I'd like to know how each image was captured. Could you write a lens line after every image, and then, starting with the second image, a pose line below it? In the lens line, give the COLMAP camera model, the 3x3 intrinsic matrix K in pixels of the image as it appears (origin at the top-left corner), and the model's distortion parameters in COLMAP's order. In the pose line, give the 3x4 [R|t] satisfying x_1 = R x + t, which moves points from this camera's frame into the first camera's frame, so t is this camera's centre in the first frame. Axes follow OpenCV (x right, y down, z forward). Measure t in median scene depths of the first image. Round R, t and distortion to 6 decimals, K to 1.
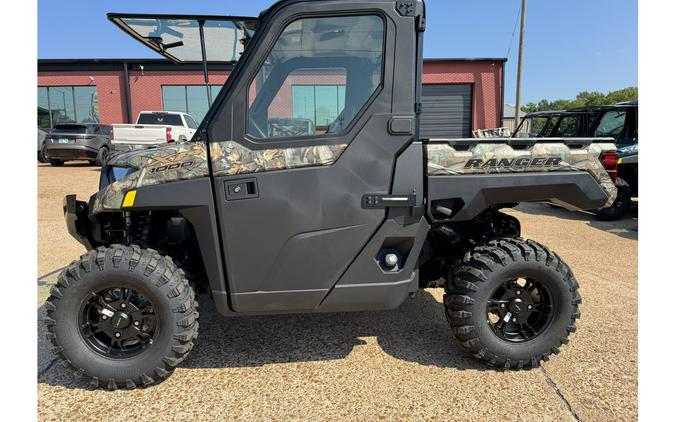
lens RADIAL K [[463.3, 0, 338.8], [0, 463.3, 210.0], [0, 0, 1]] dist [0.004420, 0.001030]
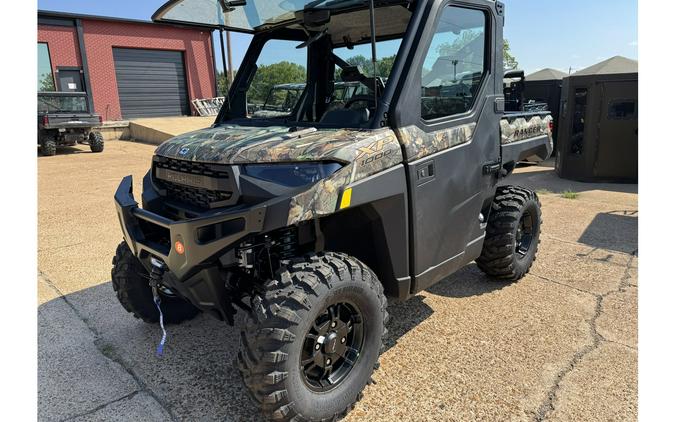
lens RADIAL K [[463.3, 0, 338.8], [0, 463.3, 210.0], [0, 0, 1]] dist [0.004420, 0.001030]
pose [[0.718754, -0.170375, 0.674066, -0.992012], [0.123315, 0.985378, 0.117571, -0.101095], [-0.684241, -0.001383, 0.729254, 0.369651]]
